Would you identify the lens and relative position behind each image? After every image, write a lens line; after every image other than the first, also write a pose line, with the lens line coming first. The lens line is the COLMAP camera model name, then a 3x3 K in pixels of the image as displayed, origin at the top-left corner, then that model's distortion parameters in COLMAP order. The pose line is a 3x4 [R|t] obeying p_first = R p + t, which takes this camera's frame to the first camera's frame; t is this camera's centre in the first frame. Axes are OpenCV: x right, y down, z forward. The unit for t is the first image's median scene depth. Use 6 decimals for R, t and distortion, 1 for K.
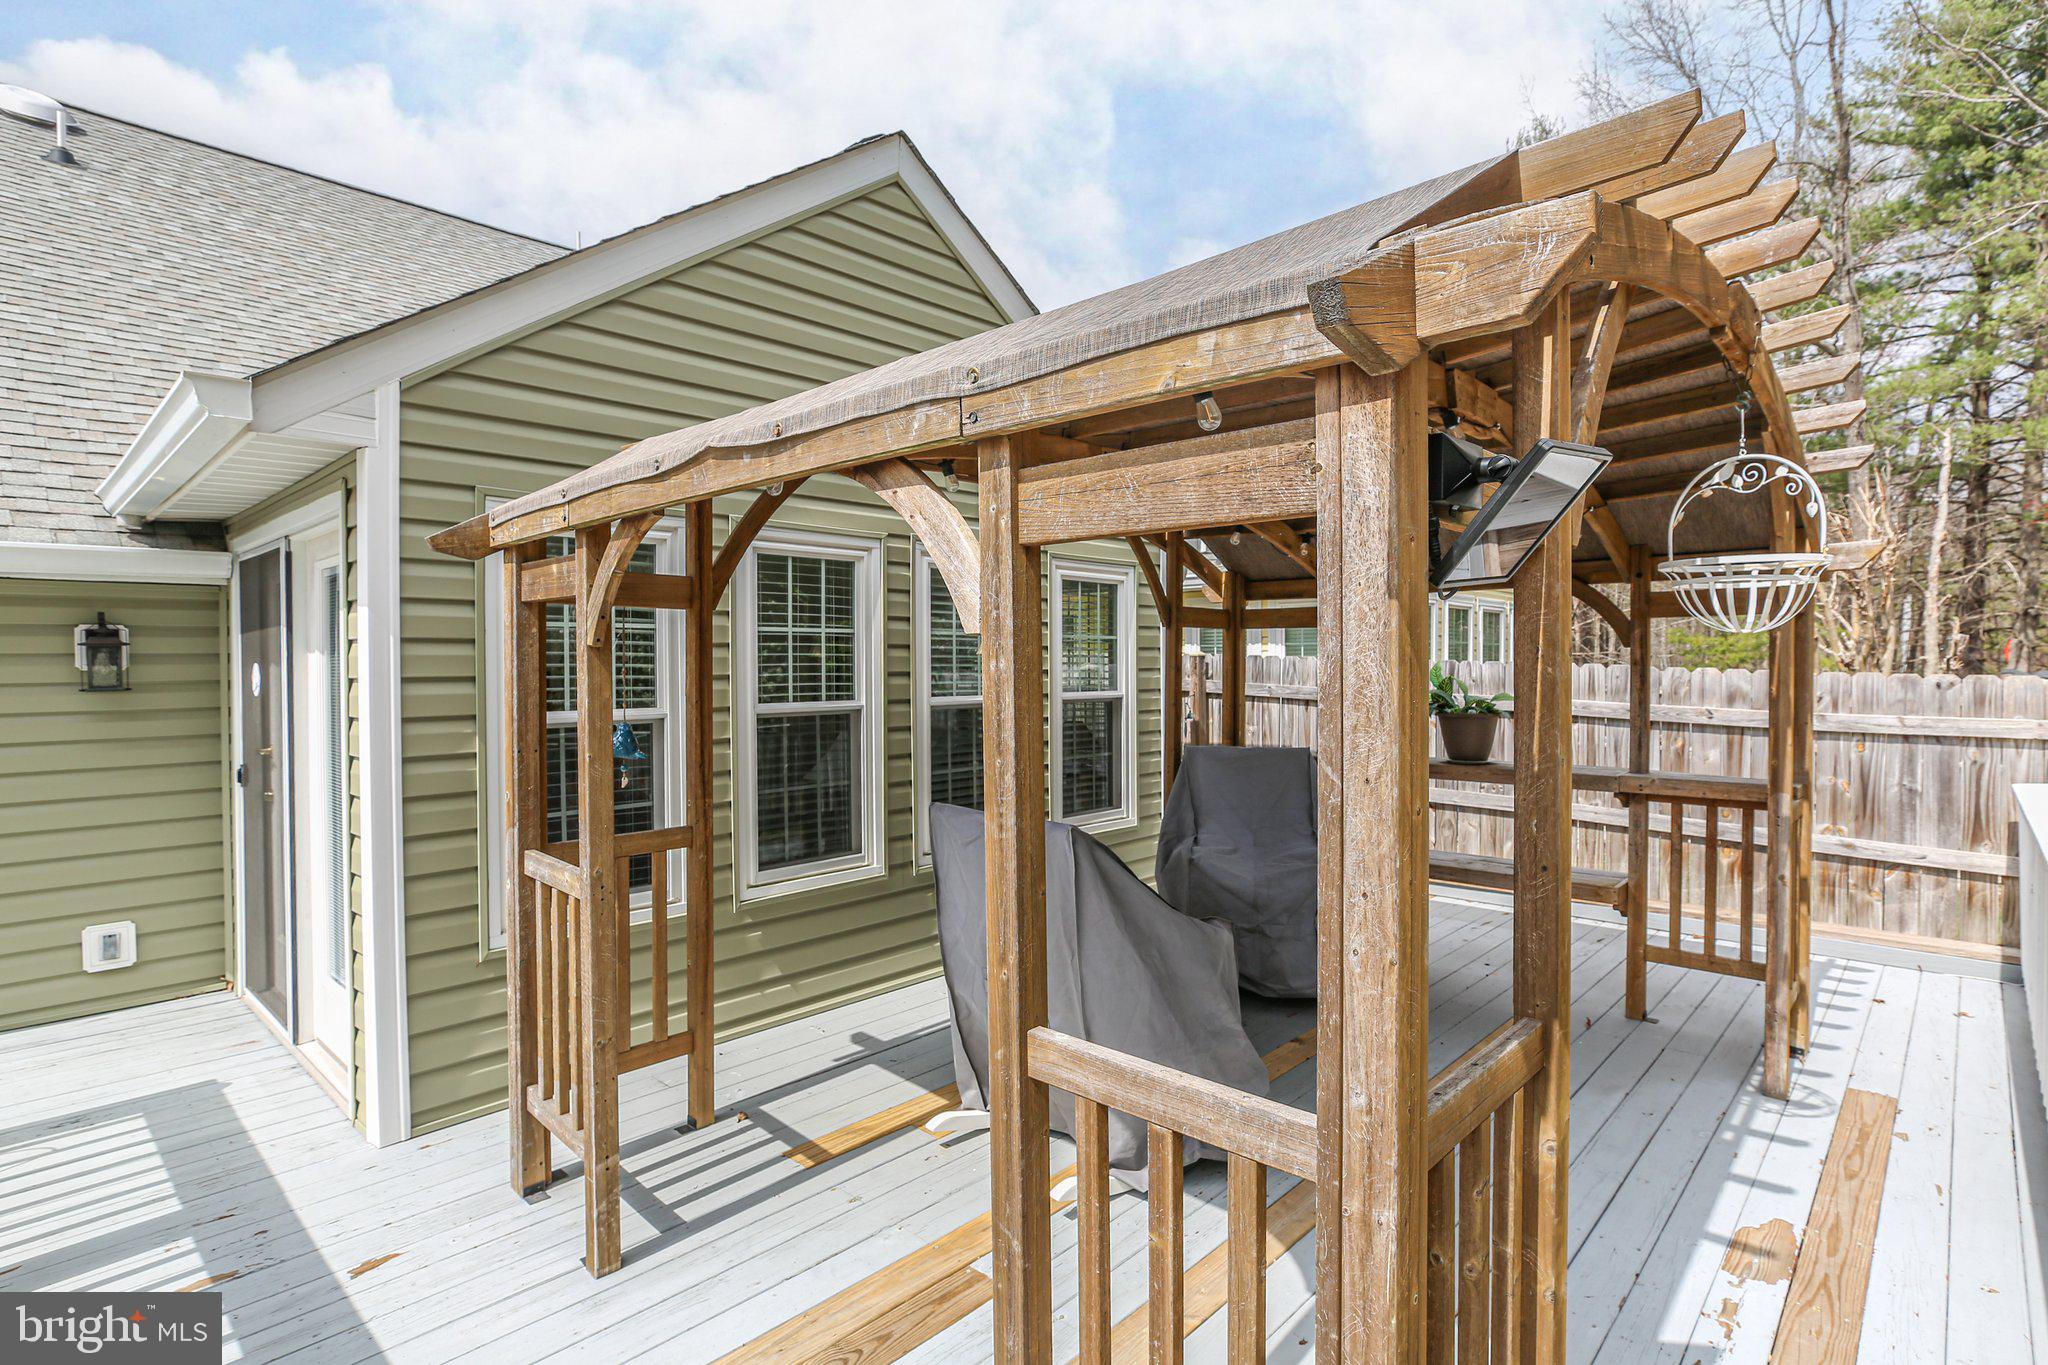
lens RADIAL K [[1011.9, 0, 967.3], [0, 1011.9, 679.5], [0, 0, 1]] dist [-0.024250, -0.000549]
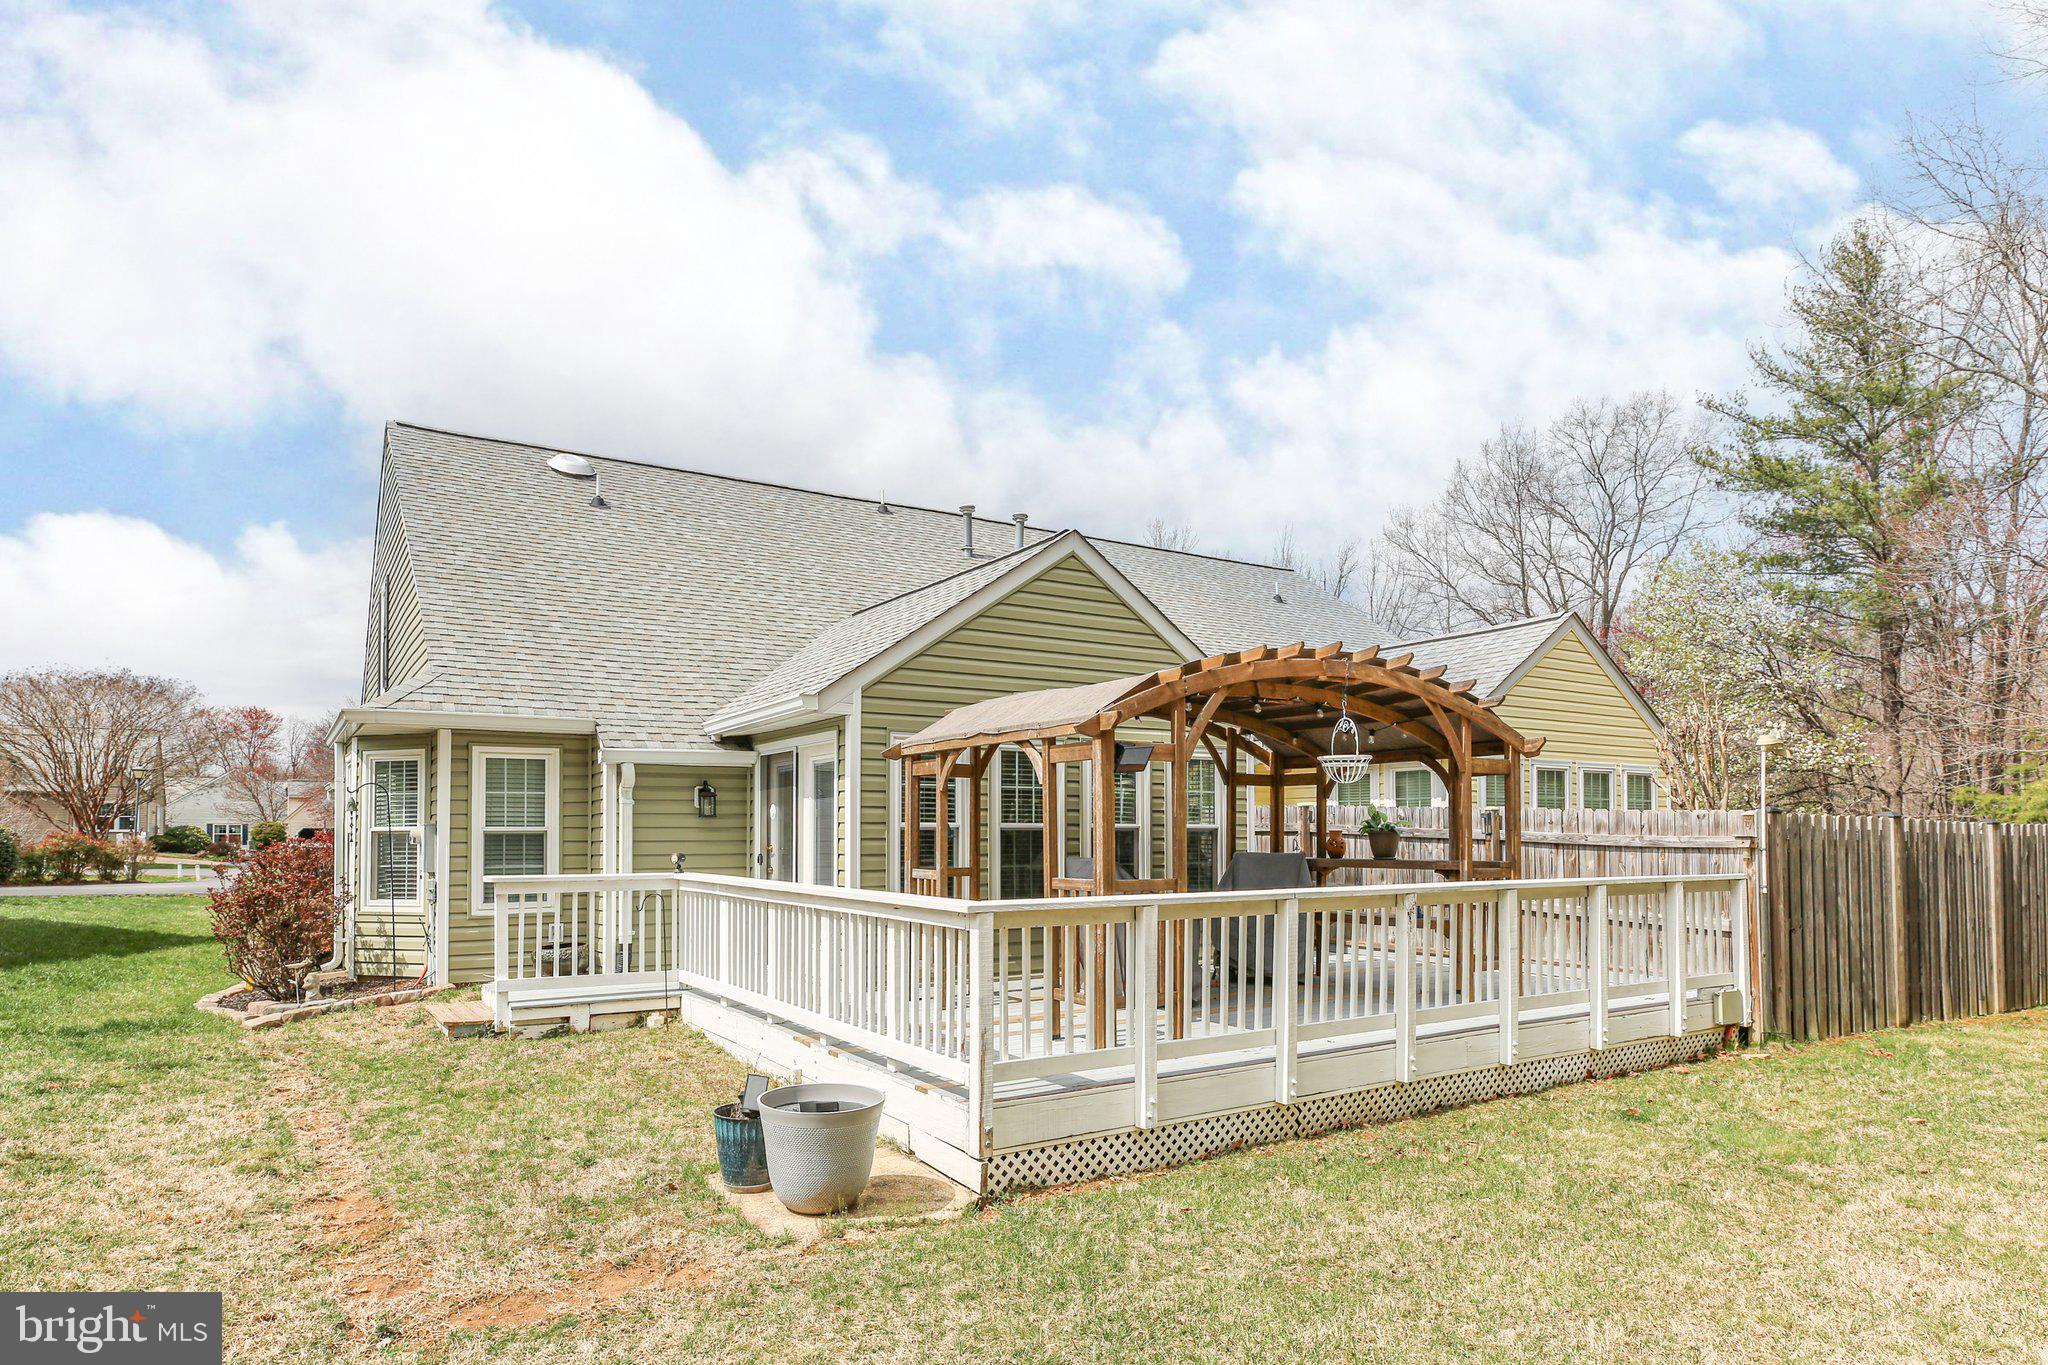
lens RADIAL K [[1147.9, 0, 1020.7], [0, 1147.9, 640.4], [0, 0, 1]] dist [-0.001502, 0.000310]
pose [[0.976649, -0.033317, -0.212240, 0.326574], [-0.006310, 0.983027, -0.183353, 0.083111], [0.214747, 0.180411, 0.959862, -1.258663]]
